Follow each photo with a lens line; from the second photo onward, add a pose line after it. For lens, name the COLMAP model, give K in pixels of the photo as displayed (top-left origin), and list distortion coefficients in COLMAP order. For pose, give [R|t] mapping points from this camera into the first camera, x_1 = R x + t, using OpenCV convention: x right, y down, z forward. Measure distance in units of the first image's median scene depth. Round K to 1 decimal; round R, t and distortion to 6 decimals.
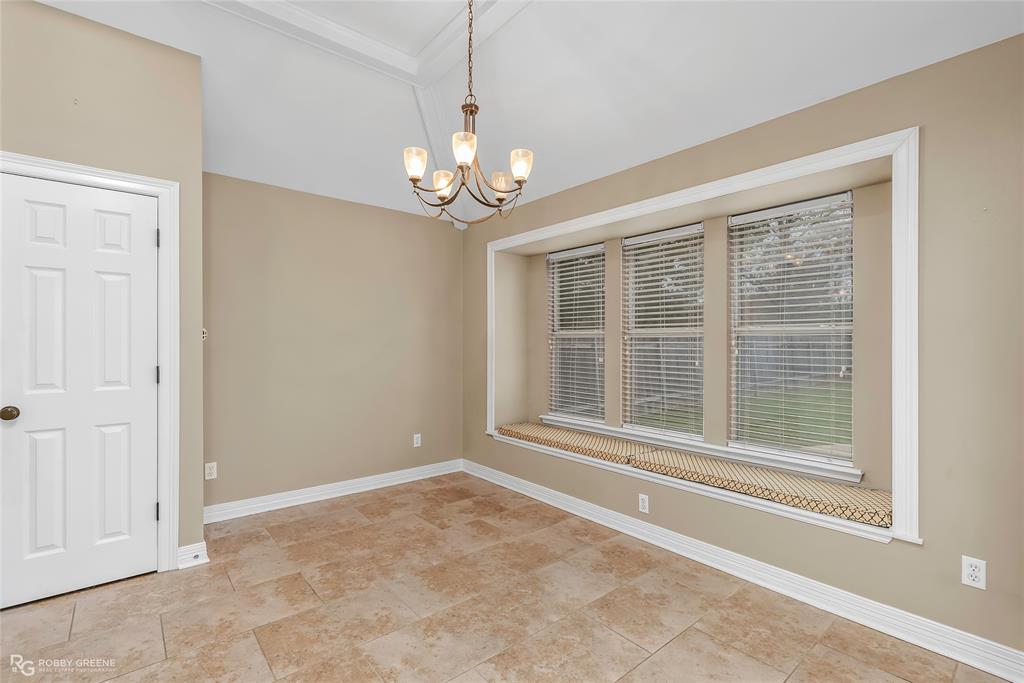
lens RADIAL K [[465.1, 0, 510.0], [0, 465.1, 342.3], [0, 0, 1]] dist [-0.008401, 0.002801]
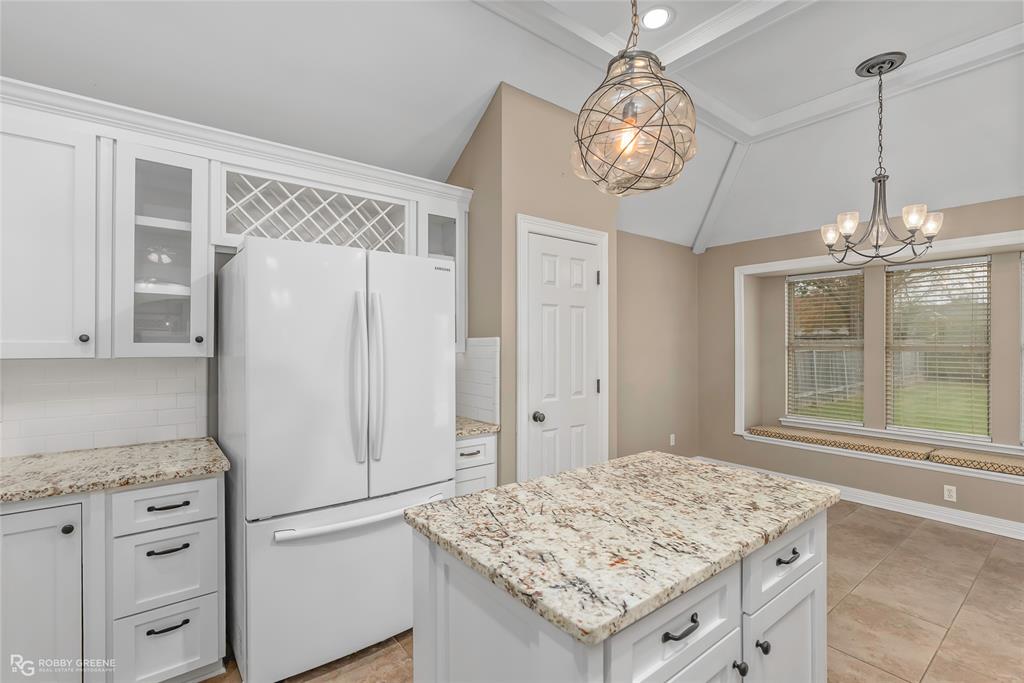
lens RADIAL K [[465.1, 0, 507.3], [0, 465.1, 337.8], [0, 0, 1]] dist [-0.008401, 0.002801]
pose [[0.998752, -0.000829, -0.049941, -0.783733], [0.000246, 0.999932, -0.011672, -0.037239], [0.049948, 0.011645, 0.998684, -0.242768]]
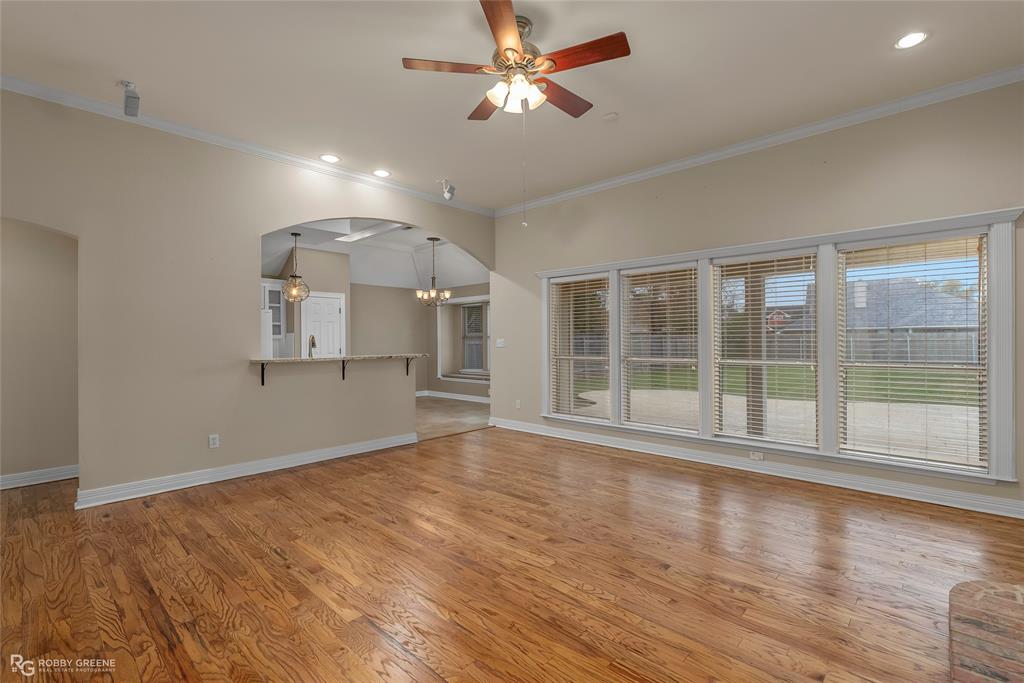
lens RADIAL K [[465.1, 0, 509.9], [0, 465.1, 338.2], [0, 0, 1]] dist [-0.008401, 0.002801]
pose [[0.993322, -0.009966, 0.114943, 0.069201], [0.011398, 0.999865, -0.011803, 0.027256], [-0.114810, 0.013035, 0.993302, -2.128219]]
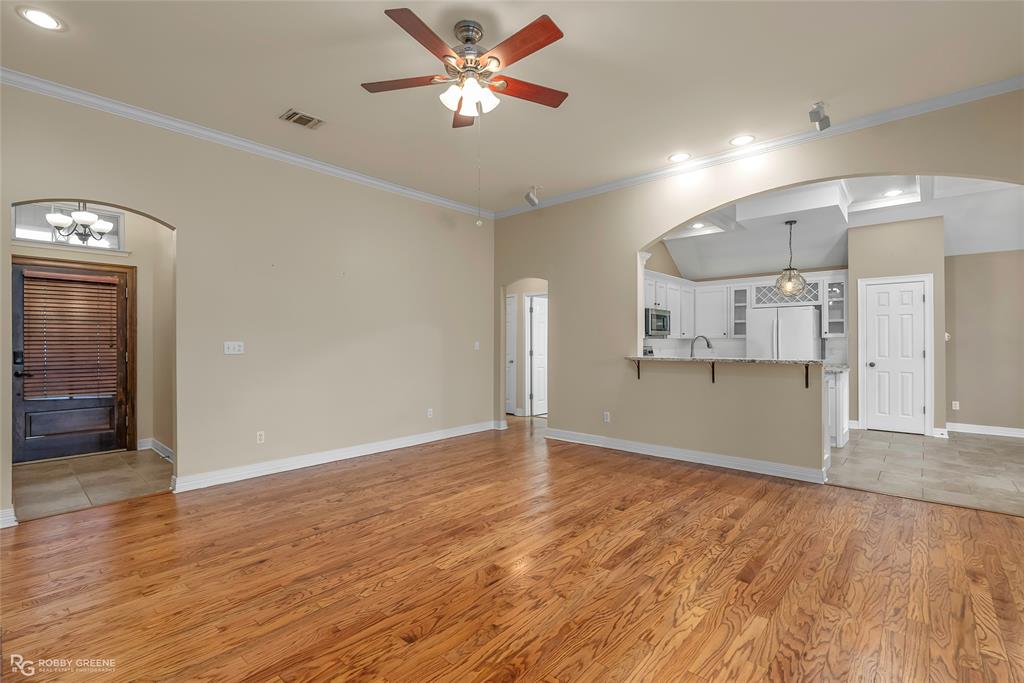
lens RADIAL K [[465.1, 0, 520.4], [0, 465.1, 340.9], [0, 0, 1]] dist [-0.008401, 0.002801]
pose [[0.146666, -0.007574, -0.989157, 1.135355], [-0.003716, 0.999959, -0.008207, 0.024482], [0.989179, 0.004879, 0.146632, -1.238986]]
